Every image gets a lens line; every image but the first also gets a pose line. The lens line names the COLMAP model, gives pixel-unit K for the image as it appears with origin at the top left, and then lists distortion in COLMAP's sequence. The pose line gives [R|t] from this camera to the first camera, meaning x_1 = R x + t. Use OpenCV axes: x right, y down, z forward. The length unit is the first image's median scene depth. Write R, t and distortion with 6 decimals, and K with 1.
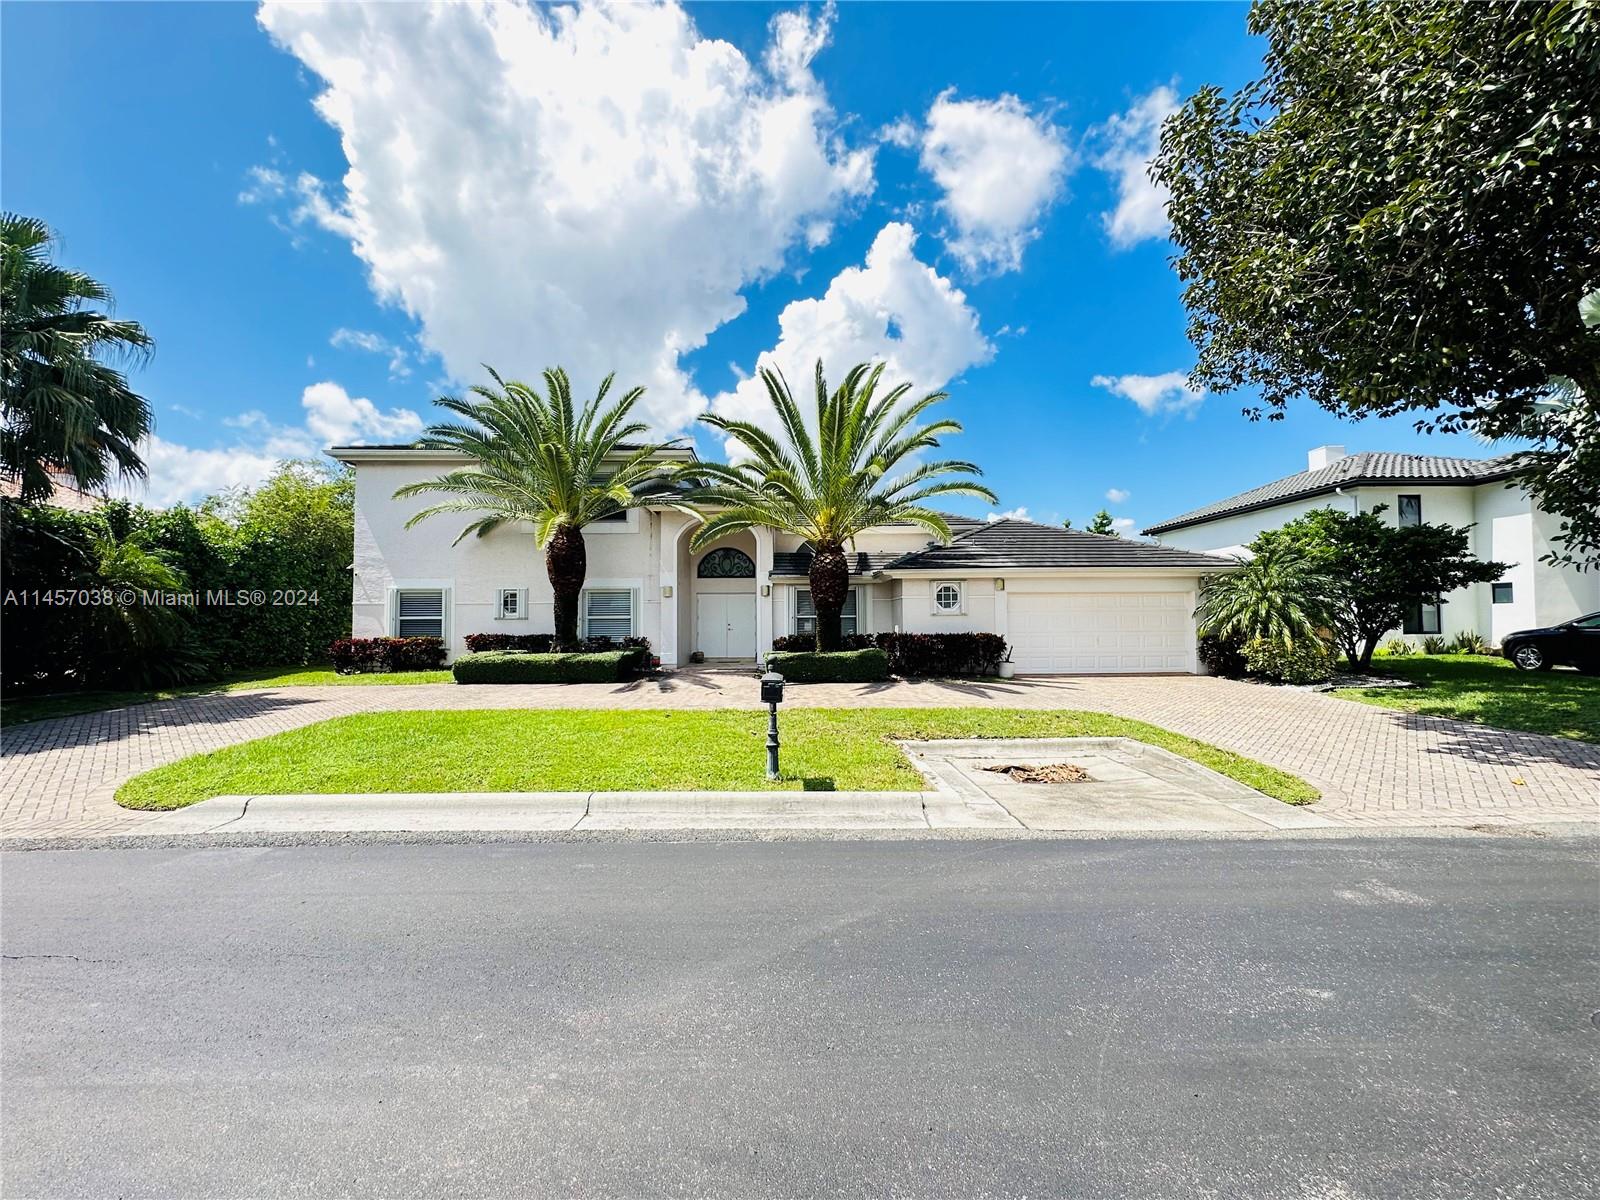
lens RADIAL K [[641.7, 0, 798.9], [0, 641.7, 611.8], [0, 0, 1]] dist [0.001785, -0.000339]
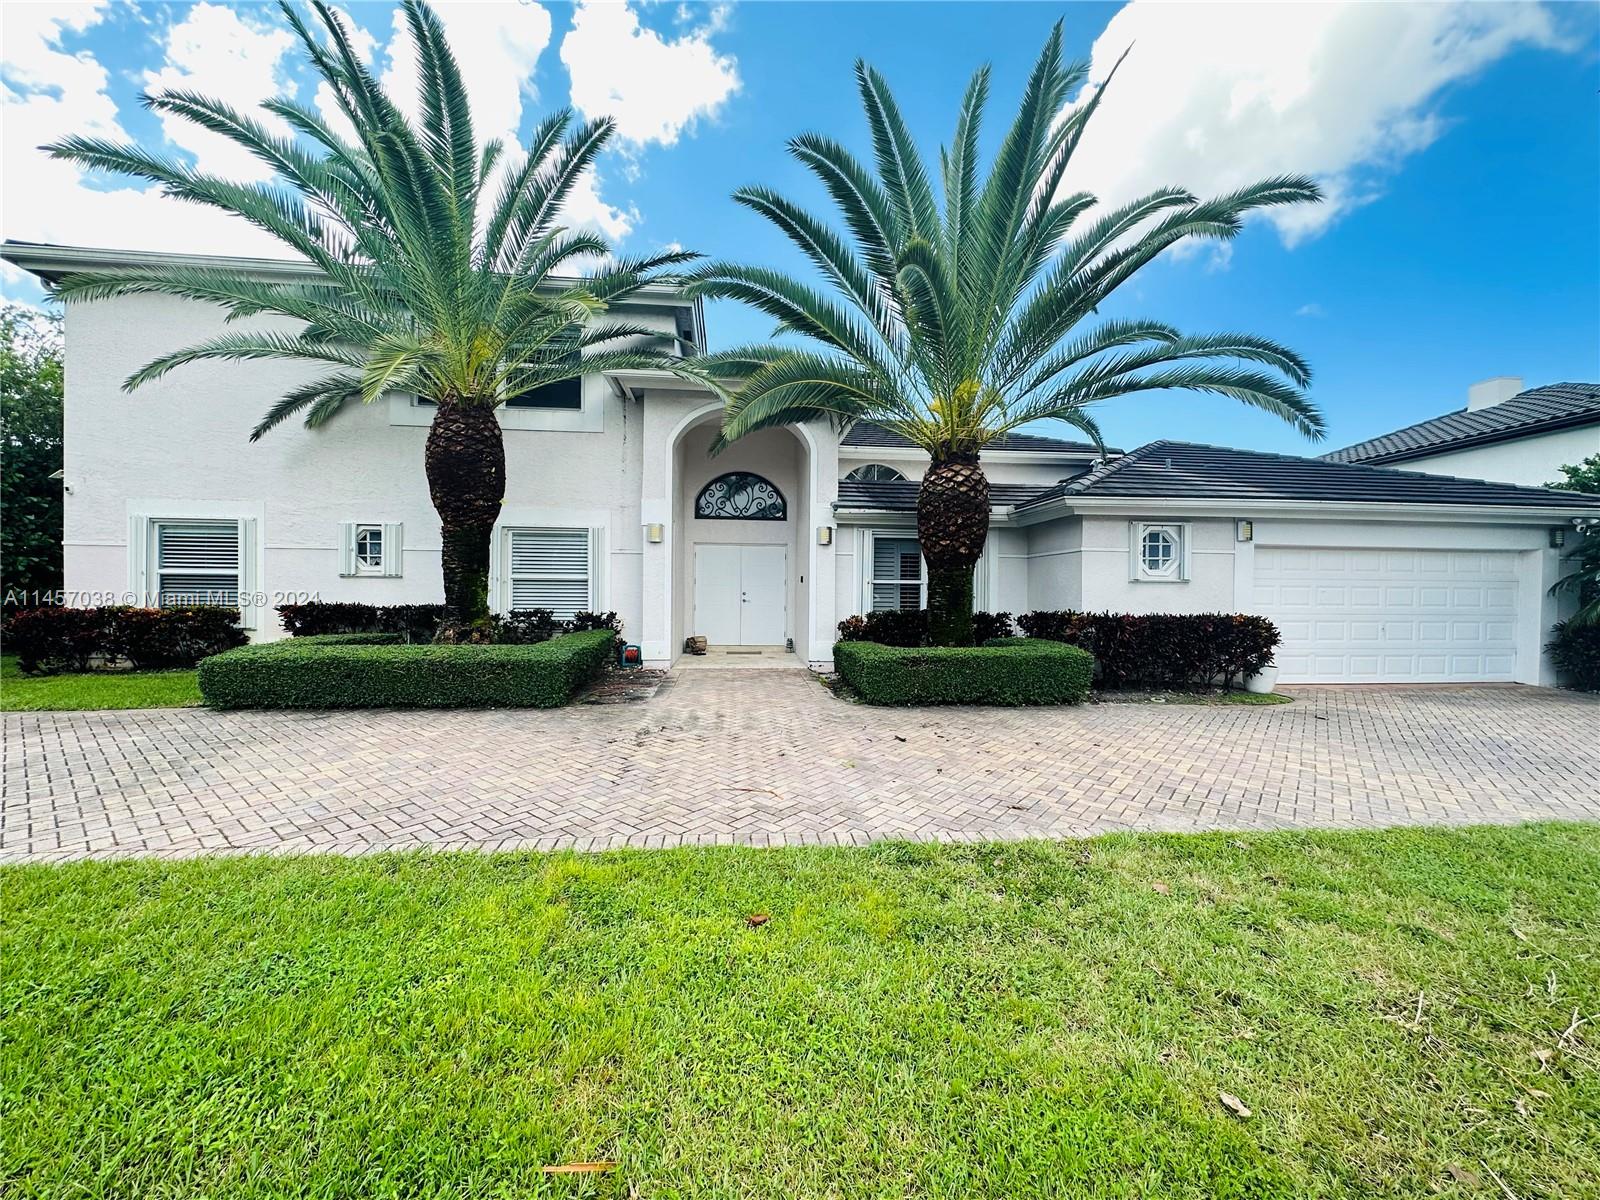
lens RADIAL K [[641.7, 0, 798.7], [0, 641.7, 603.8], [0, 0, 1]] dist [0.001785, -0.000339]
pose [[0.996903, 0.015158, 0.077169, -0.125198], [-0.017400, 0.999443, 0.028468, 0.013025], [-0.076695, -0.029722, 0.996612, 0.437080]]
